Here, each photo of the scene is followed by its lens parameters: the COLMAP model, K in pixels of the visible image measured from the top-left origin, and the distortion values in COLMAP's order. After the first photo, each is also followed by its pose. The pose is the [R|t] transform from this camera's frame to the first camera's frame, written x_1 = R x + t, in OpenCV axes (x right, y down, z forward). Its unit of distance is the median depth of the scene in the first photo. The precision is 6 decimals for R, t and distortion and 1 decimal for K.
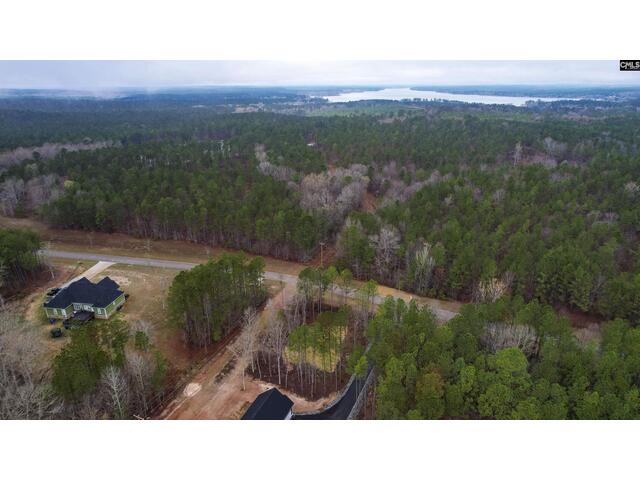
lens RADIAL K [[411.3, 0, 325.0], [0, 411.3, 236.9], [0, 0, 1]] dist [-0.081676, 0.076011]
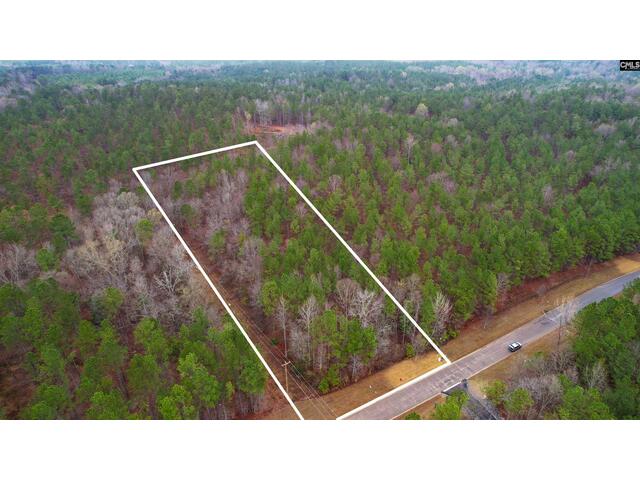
lens RADIAL K [[411.3, 0, 325.0], [0, 411.3, 236.9], [0, 0, 1]] dist [-0.081676, 0.076011]
pose [[0.555060, -0.380862, 0.739495, -0.260234], [0.293234, 0.921538, 0.254521, -0.216707], [-0.778410, 0.075571, 0.623191, 0.468147]]
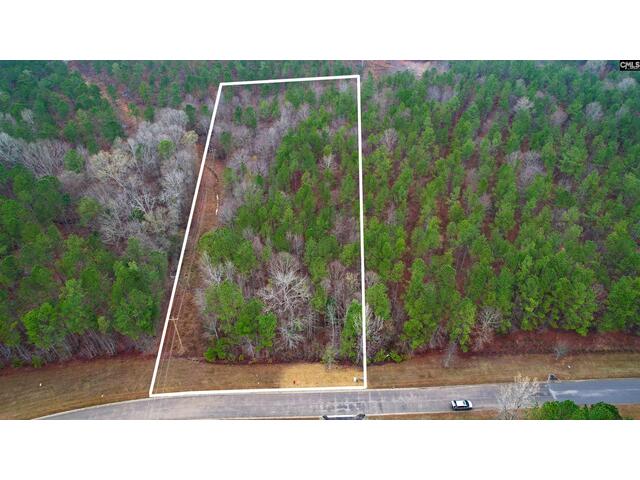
lens RADIAL K [[411.3, 0, 325.0], [0, 411.3, 236.9], [0, 0, 1]] dist [-0.081676, 0.076011]
pose [[0.880878, -0.281360, 0.380644, -0.003723], [0.165949, 0.936691, 0.308337, -0.176031], [-0.443299, -0.208439, 0.871802, 0.360021]]
